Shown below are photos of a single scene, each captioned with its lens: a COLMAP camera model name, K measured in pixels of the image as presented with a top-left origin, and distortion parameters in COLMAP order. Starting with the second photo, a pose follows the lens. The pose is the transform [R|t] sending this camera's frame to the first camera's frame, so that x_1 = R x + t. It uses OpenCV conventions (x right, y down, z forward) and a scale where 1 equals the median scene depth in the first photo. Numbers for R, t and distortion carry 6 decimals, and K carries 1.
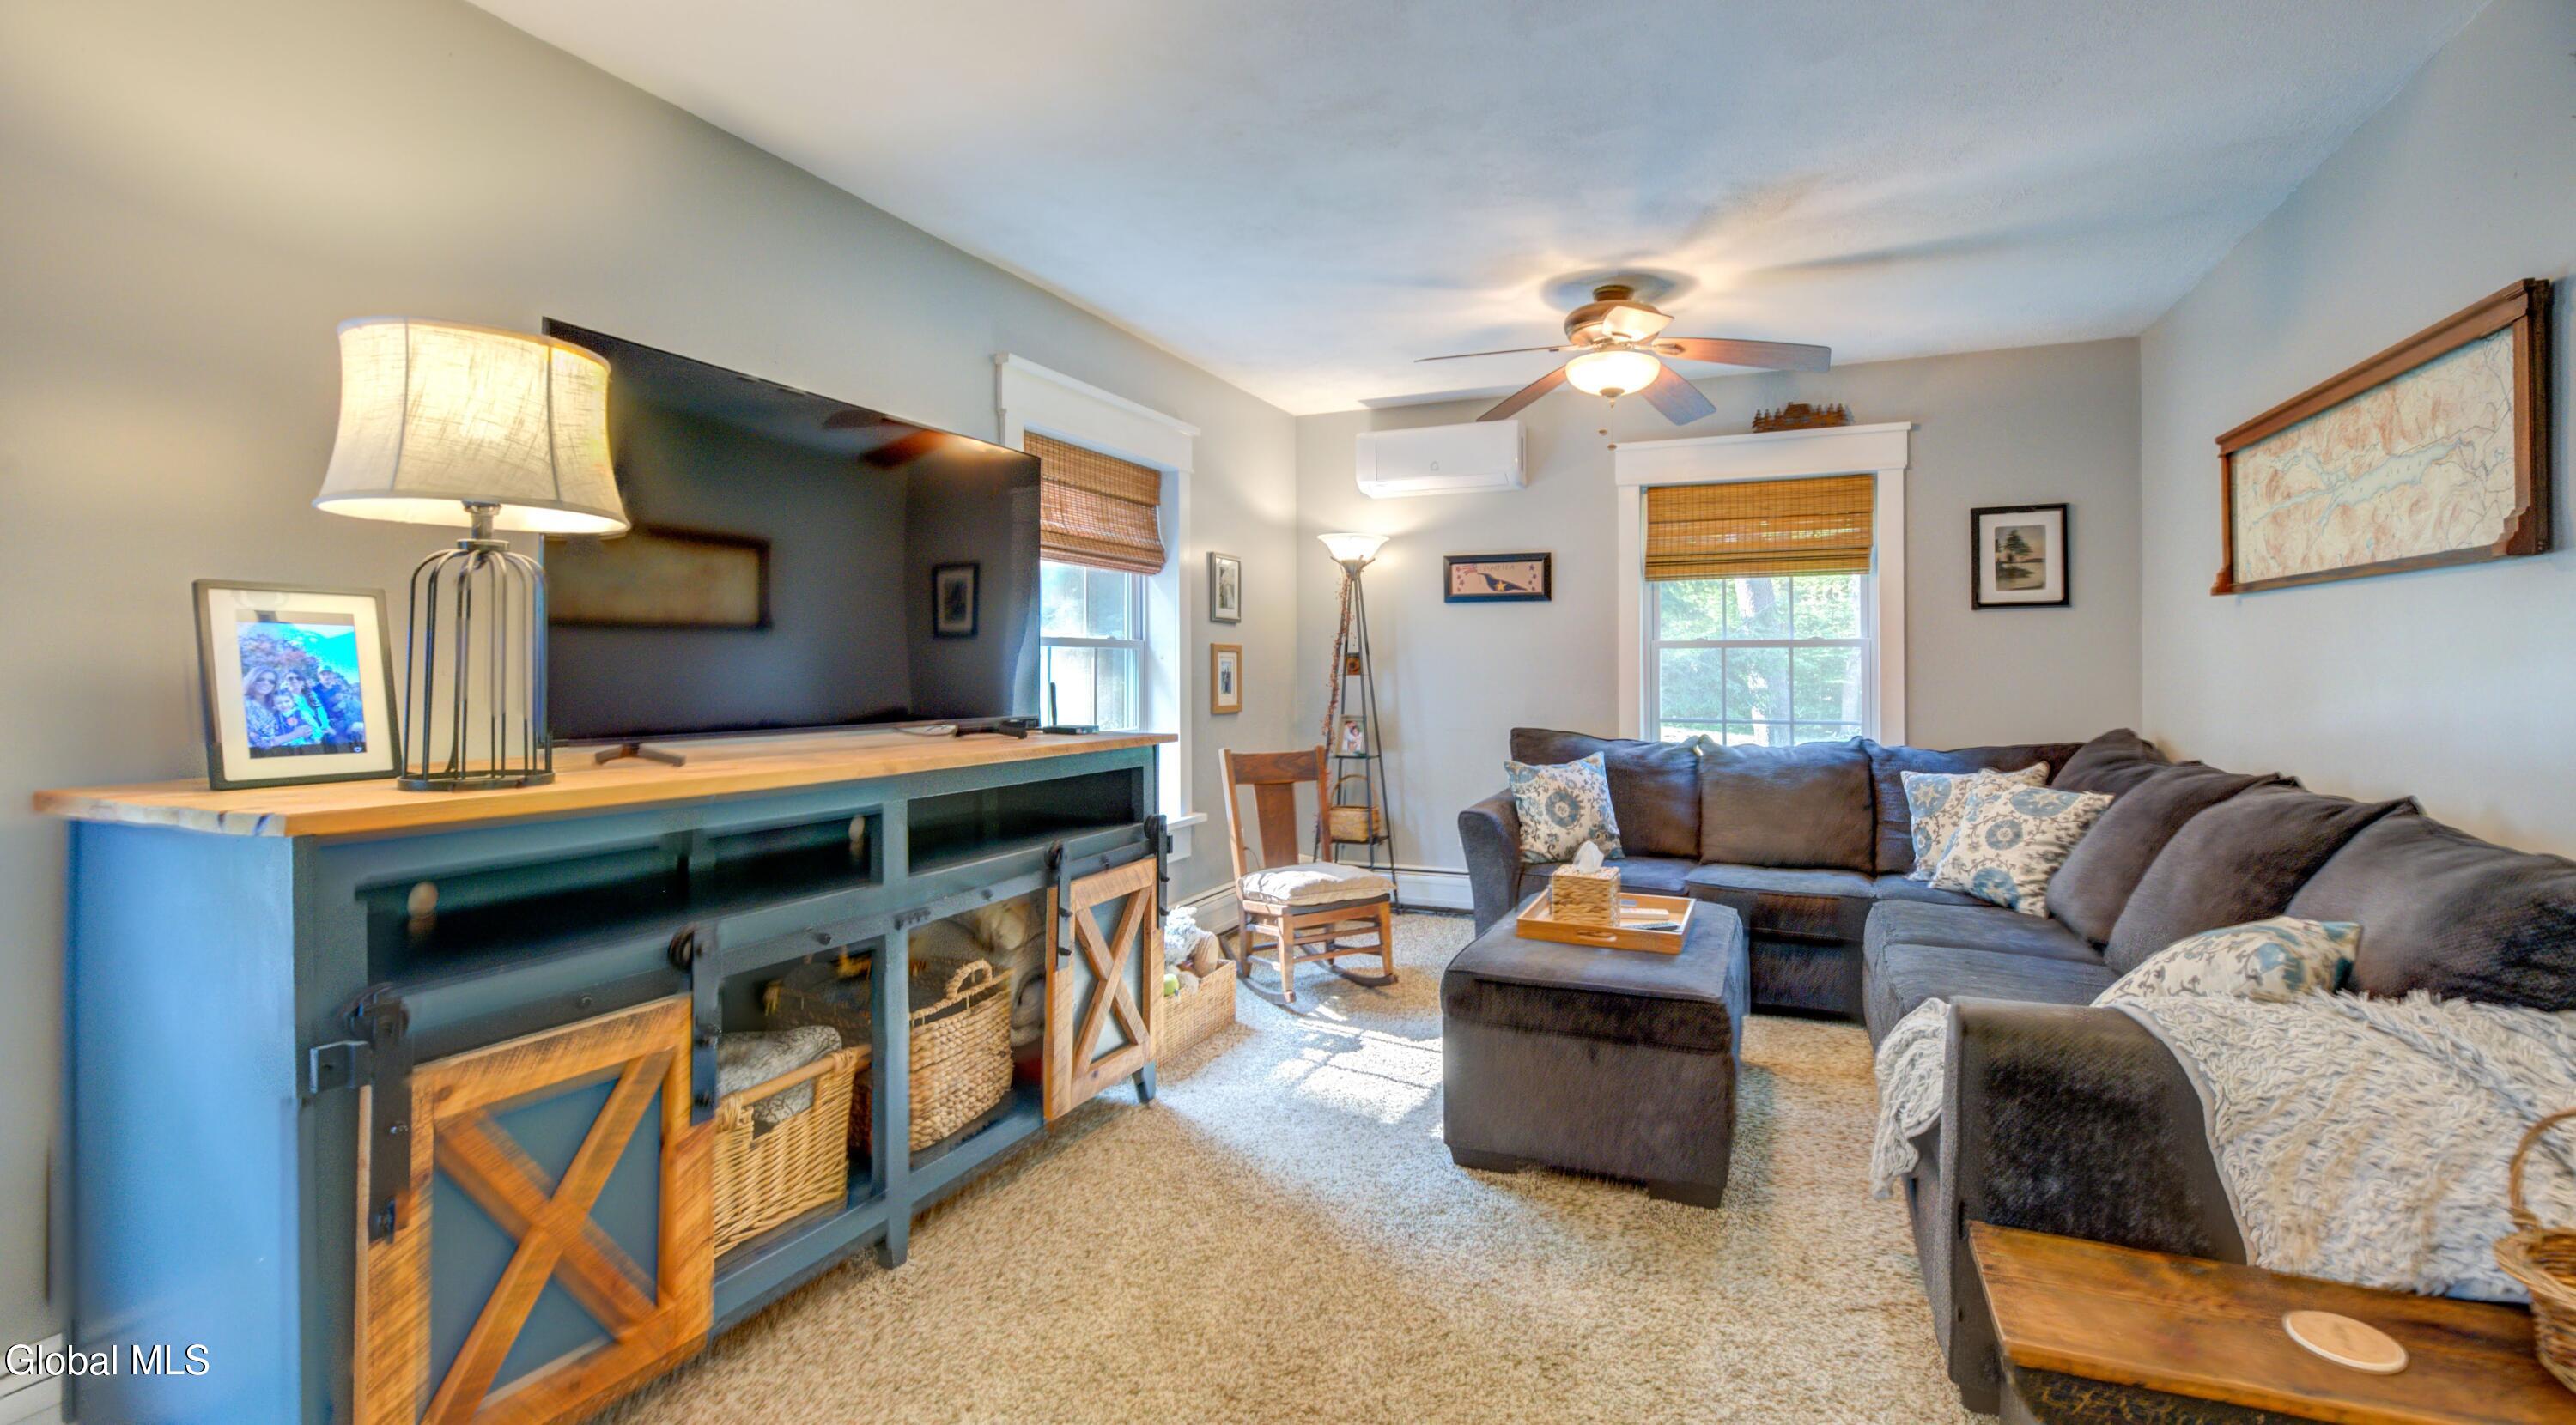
lens RADIAL K [[1088.5, 0, 1339.3], [0, 1088.5, 657.8], [0, 0, 1]] dist [-0.003403, -0.002697]
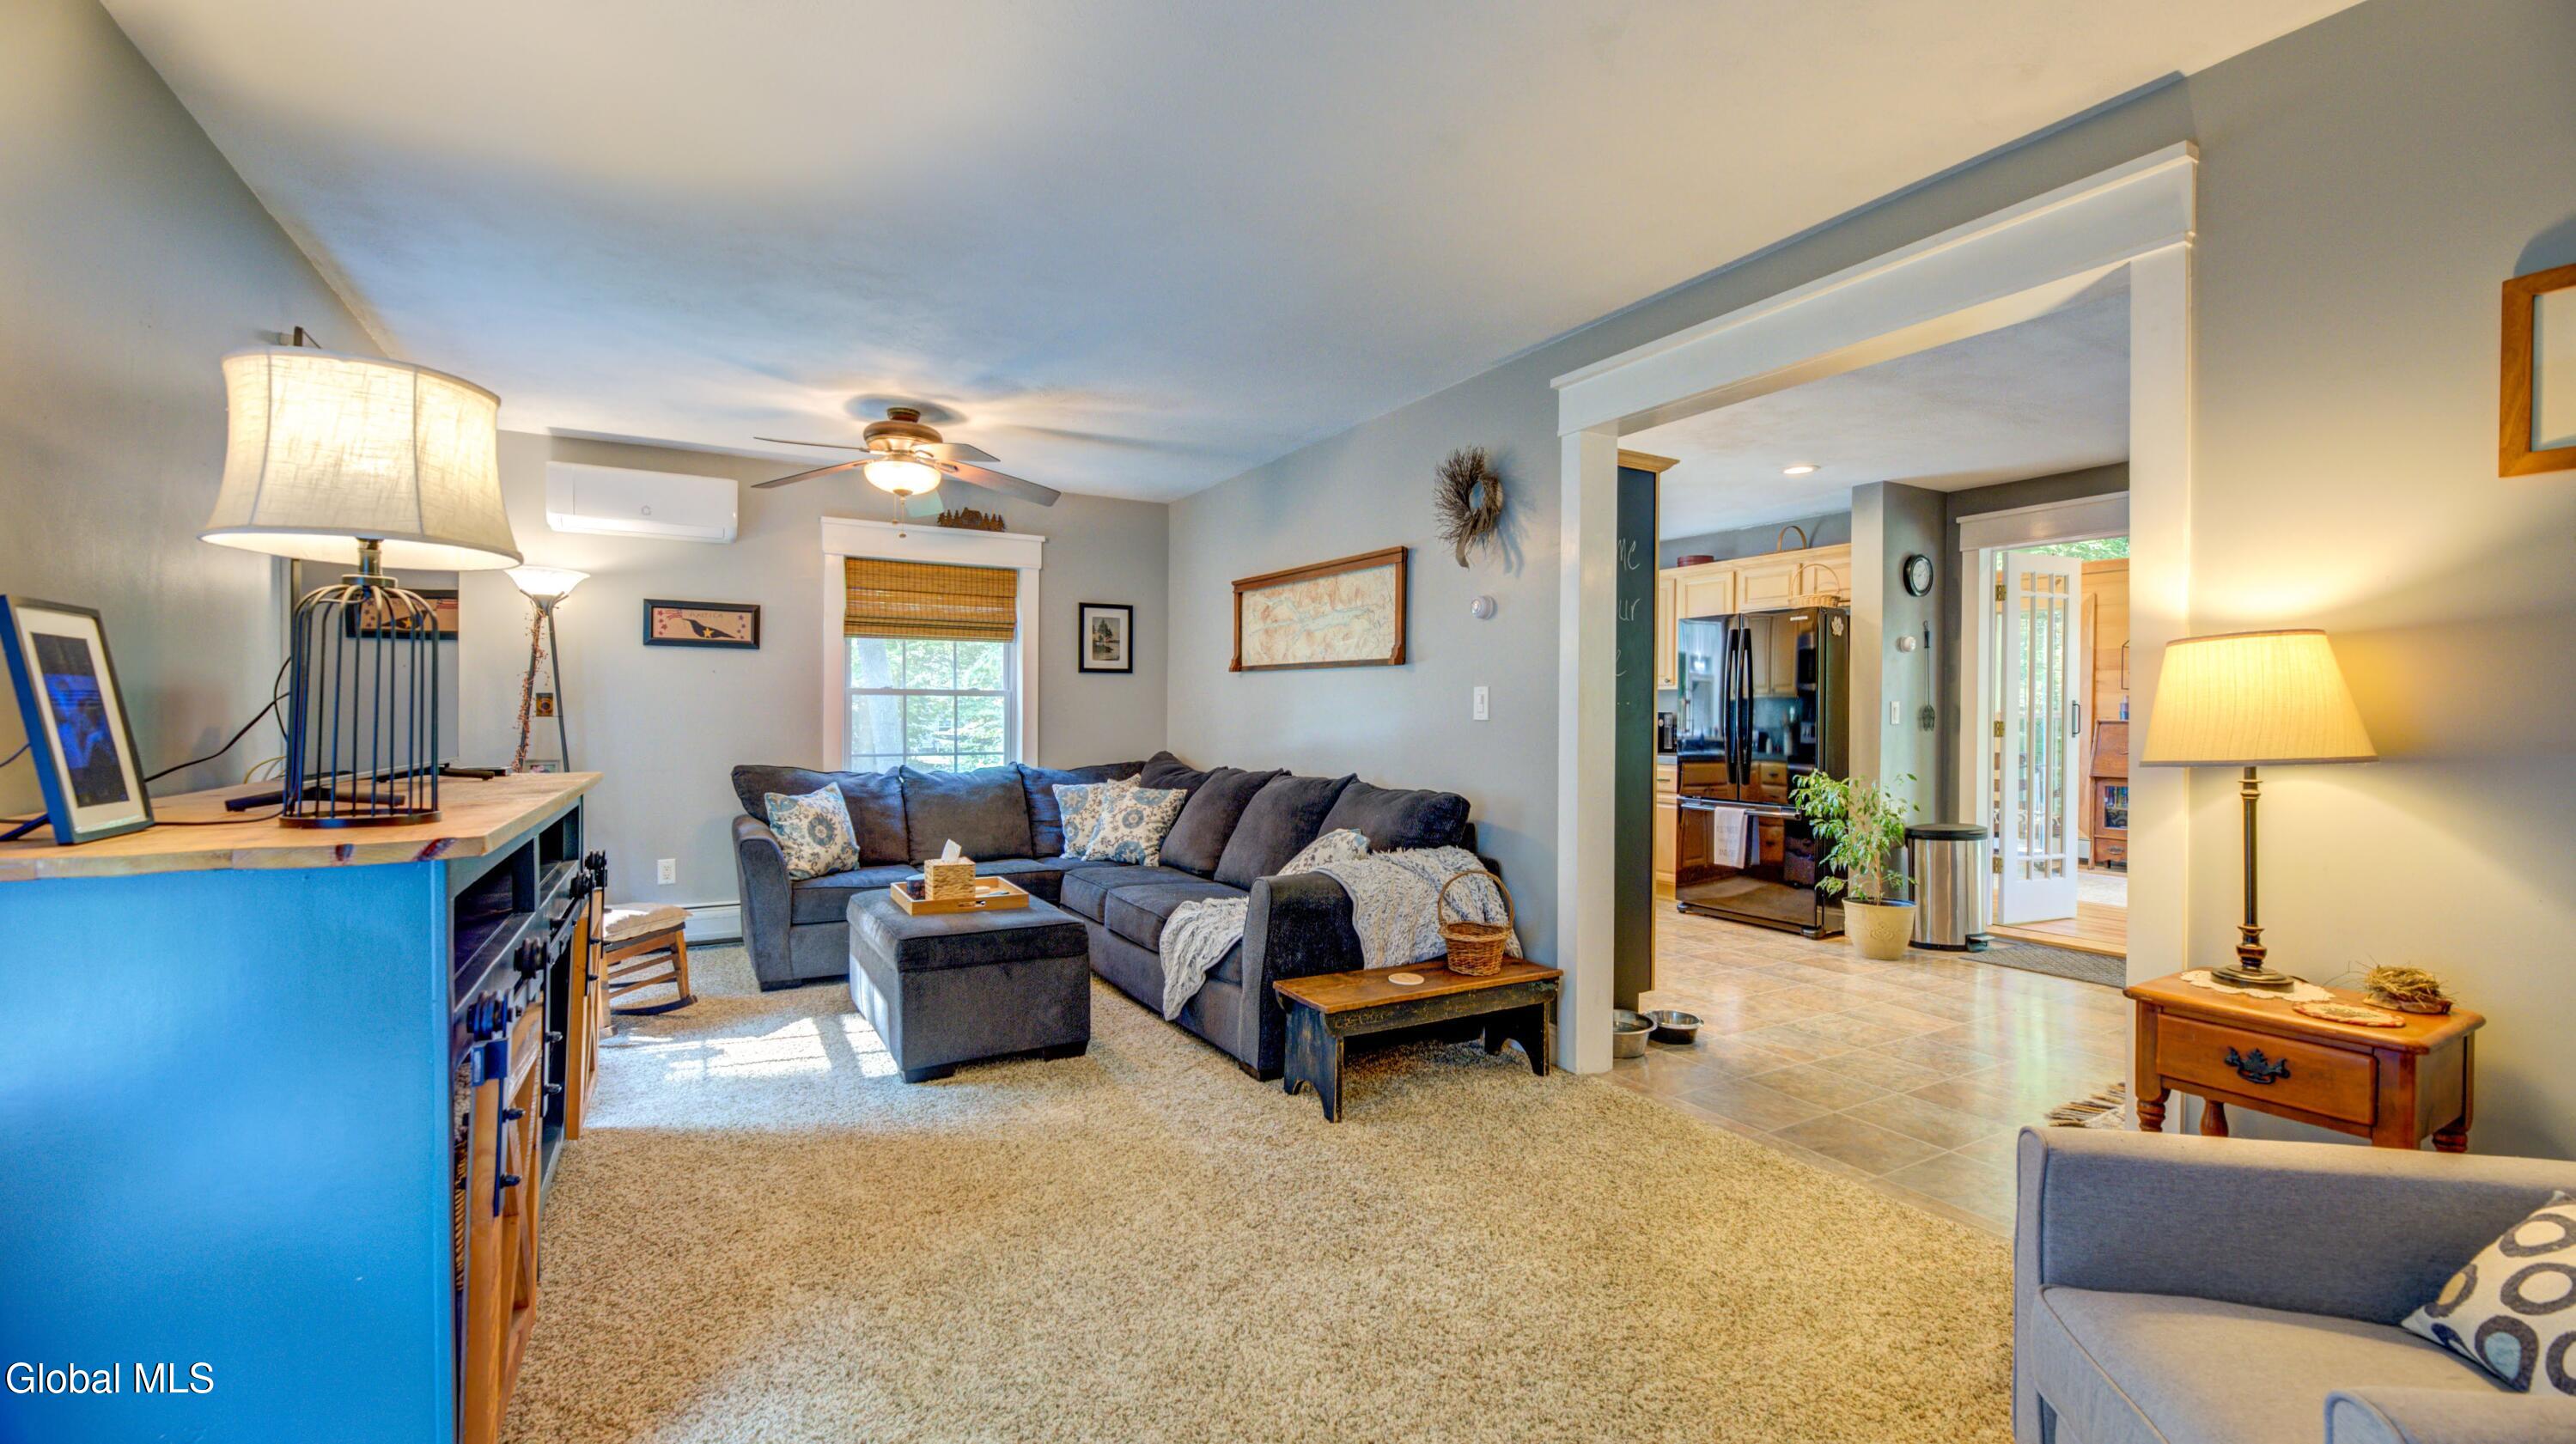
lens RADIAL K [[1088.7, 0, 1278.7], [0, 1088.7, 715.9], [0, 0, 1]] dist [-0.003403, -0.002697]
pose [[0.611359, 0.003095, 0.791348, -0.495617], [-0.013231, 0.999893, 0.006310, 0.001160], [-0.791243, -0.014328, 0.611334, -0.122389]]
